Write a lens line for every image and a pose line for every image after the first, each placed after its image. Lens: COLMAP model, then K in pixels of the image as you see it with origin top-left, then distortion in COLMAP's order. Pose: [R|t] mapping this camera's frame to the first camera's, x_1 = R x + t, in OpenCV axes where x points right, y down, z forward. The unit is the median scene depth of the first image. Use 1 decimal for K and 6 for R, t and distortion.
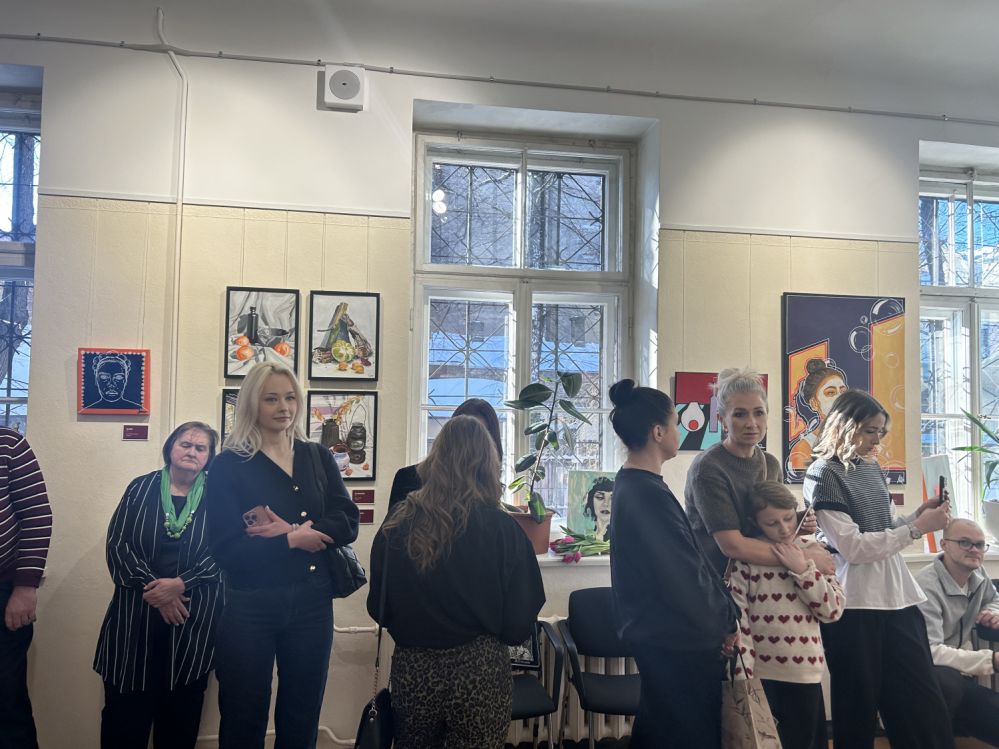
lens RADIAL K [[752.7, 0, 480.9], [0, 752.7, 373.2], [0, 0, 1]] dist [0.056329, -0.065927]
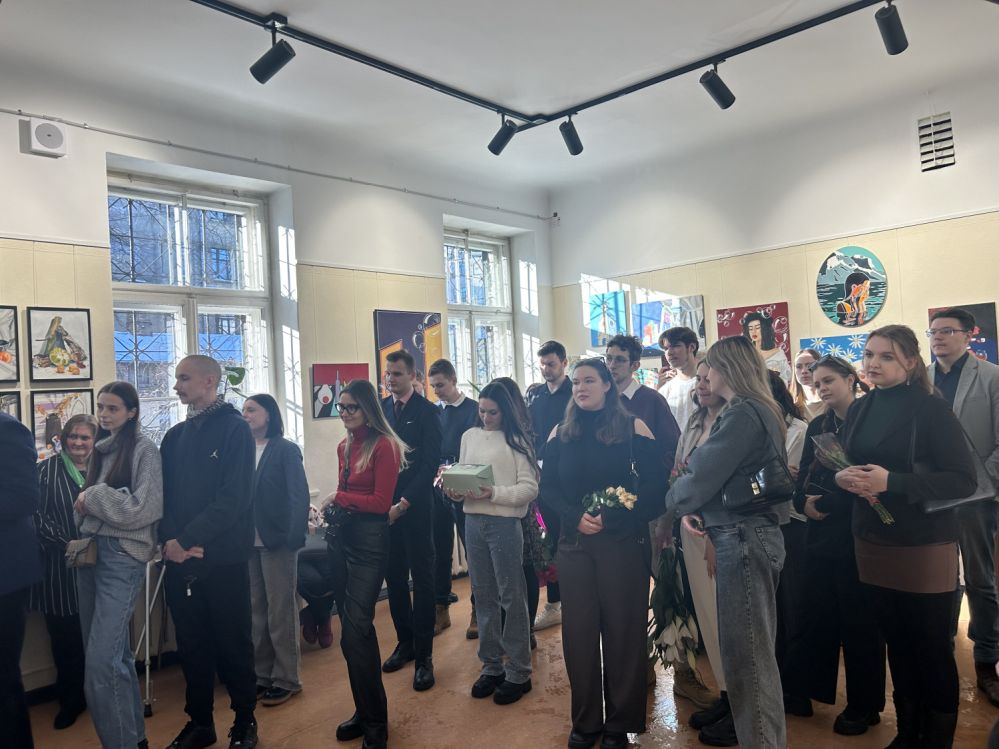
lens RADIAL K [[753.7, 0, 494.9], [0, 753.7, 376.6], [0, 0, 1]] dist [0.058526, -0.058895]
pose [[0.800266, -0.046008, 0.597877, -0.328841], [0.032684, 0.998917, 0.033121, -0.014042], [-0.598754, -0.006964, 0.800903, -0.368289]]
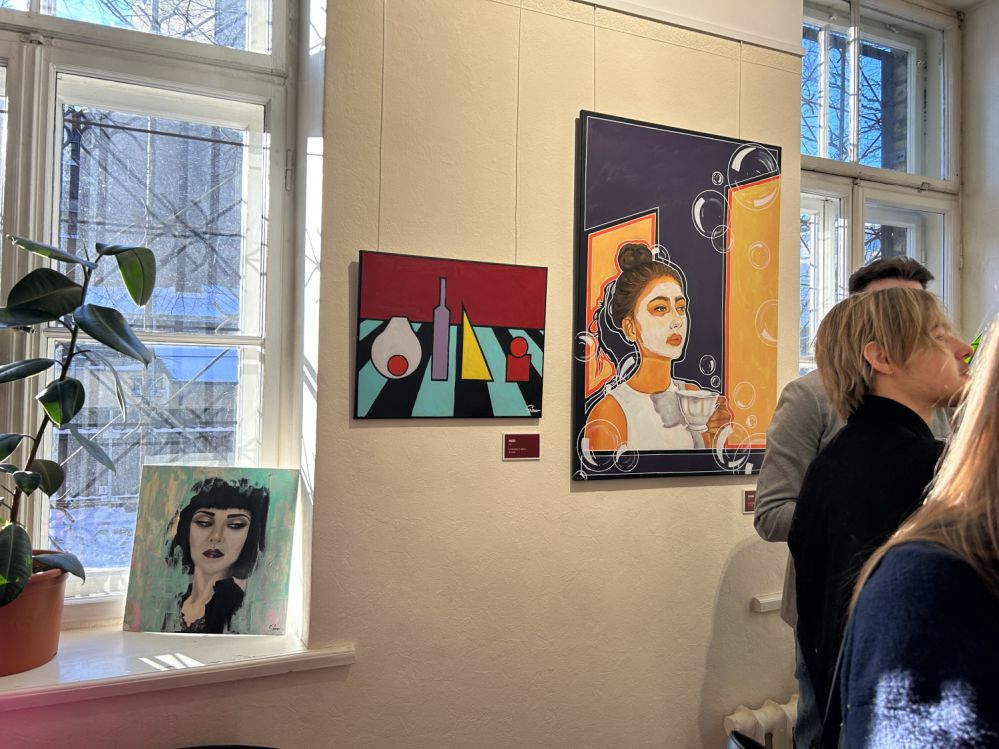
lens RADIAL K [[753.7, 0, 494.9], [0, 753.7, 376.6], [0, 0, 1]] dist [0.058526, -0.058895]
pose [[0.969702, 0.004764, 0.244243, 0.224357], [-0.013621, 0.999309, 0.034587, 0.058521], [-0.243909, -0.036866, 0.969097, 0.524352]]
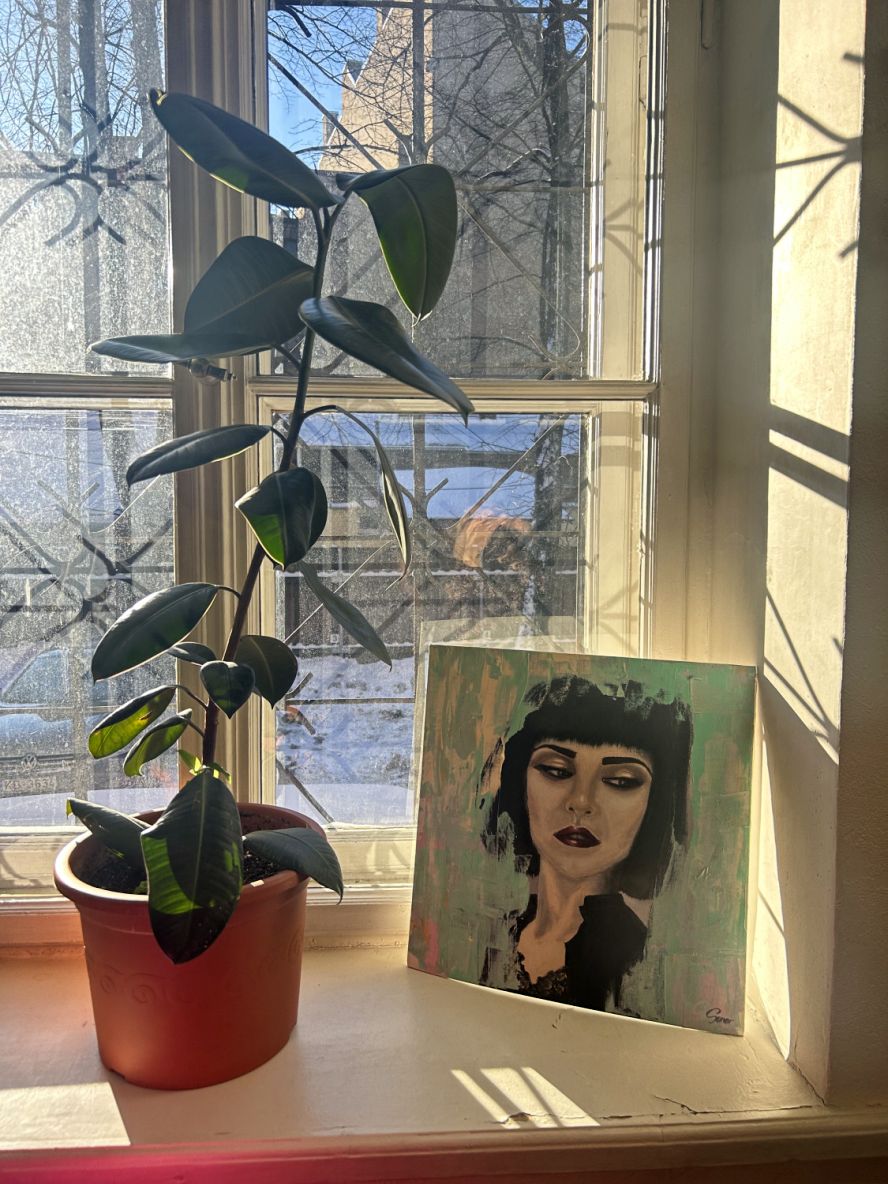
lens RADIAL K [[893.3, 0, 444.0], [0, 893.3, 592.0], [0, 0, 1]] dist [0.058526, -0.058895]
pose [[0.994799, -0.008158, -0.101531, 0.158052], [0.020777, 0.992082, 0.123859, 0.082510], [0.099716, -0.125325, 0.987092, 0.769505]]
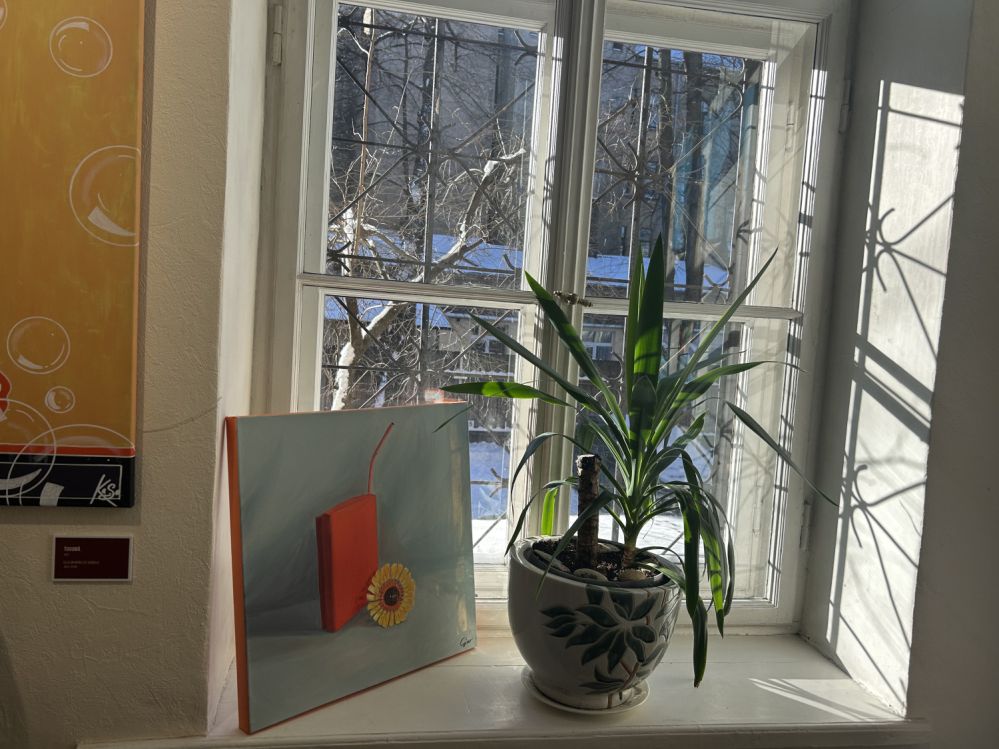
lens RADIAL K [[753.7, 0, 494.9], [0, 753.7, 376.6], [0, 0, 1]] dist [0.058526, -0.058895]
pose [[0.999123, 0.041163, 0.007663, 0.719021], [-0.041792, 0.991591, 0.122473, 0.060379], [-0.002557, -0.122686, 0.992442, 0.758390]]
